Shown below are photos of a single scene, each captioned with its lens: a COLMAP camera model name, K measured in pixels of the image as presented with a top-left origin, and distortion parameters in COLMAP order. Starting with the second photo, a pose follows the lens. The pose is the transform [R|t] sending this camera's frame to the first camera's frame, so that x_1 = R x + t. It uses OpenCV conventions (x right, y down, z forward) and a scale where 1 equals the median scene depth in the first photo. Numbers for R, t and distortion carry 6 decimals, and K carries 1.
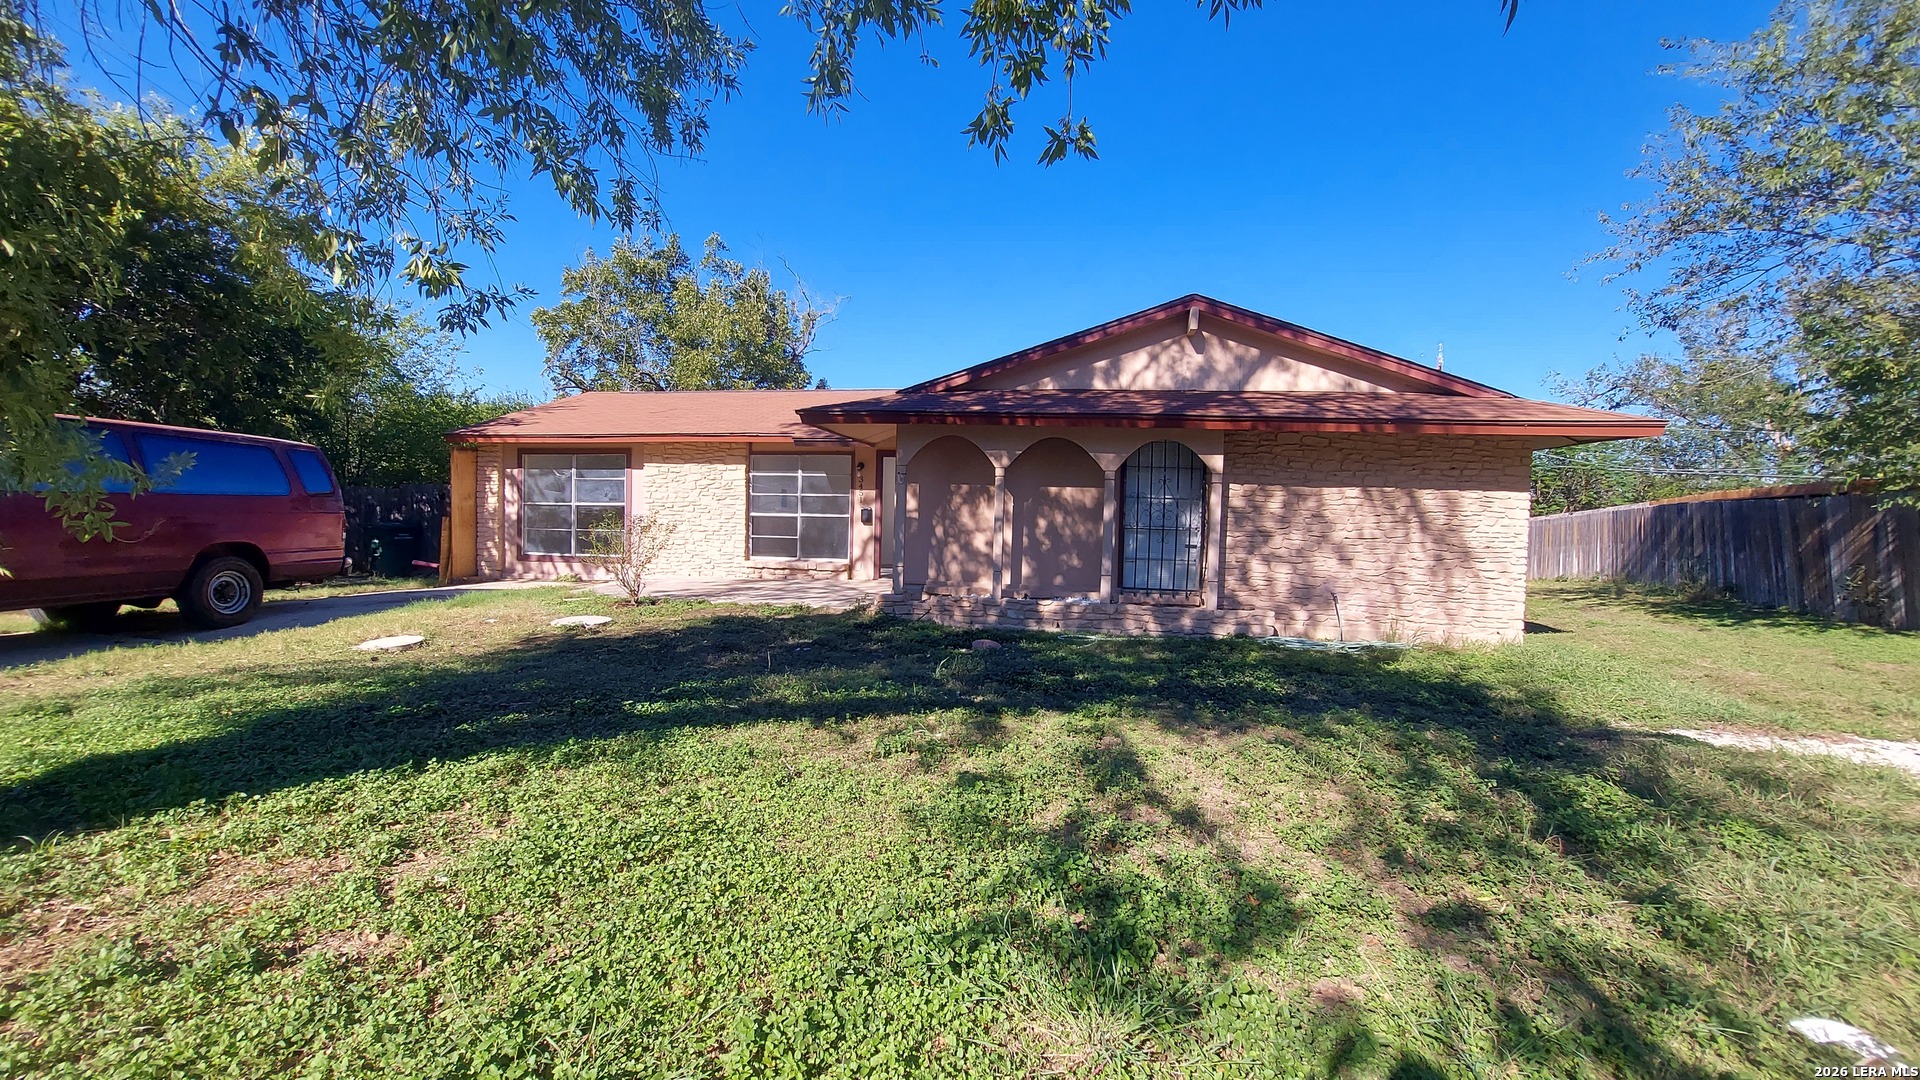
lens RADIAL K [[763.1, 0, 970.3], [0, 763.1, 536.4], [0, 0, 1]] dist [-0.017704, 0.000204]
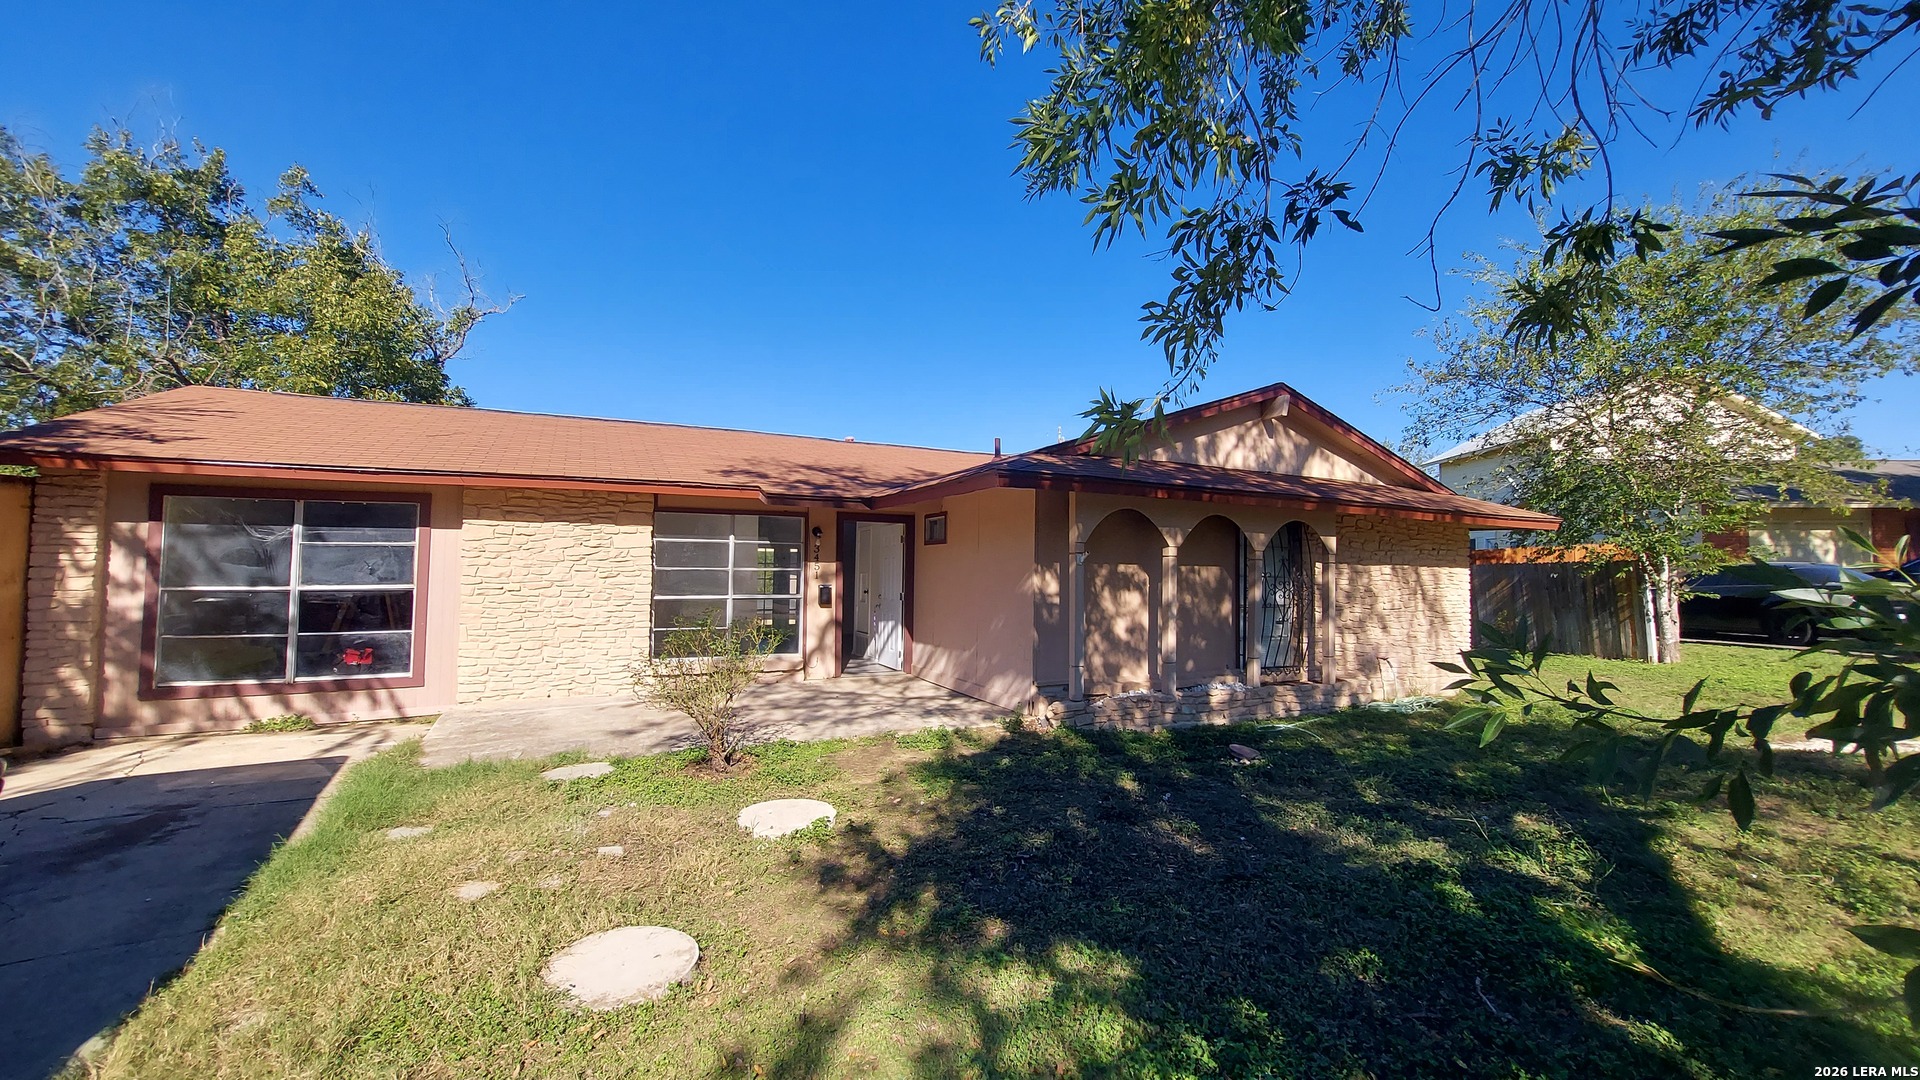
lens RADIAL K [[763.1, 0, 962.1], [0, 763.1, 539.2], [0, 0, 1]] dist [-0.017704, 0.000204]
pose [[0.818071, 0.011147, 0.575009, -0.637090], [0.025138, 0.998164, -0.055114, -0.051502], [-0.574567, 0.059542, 0.816289, 0.381845]]
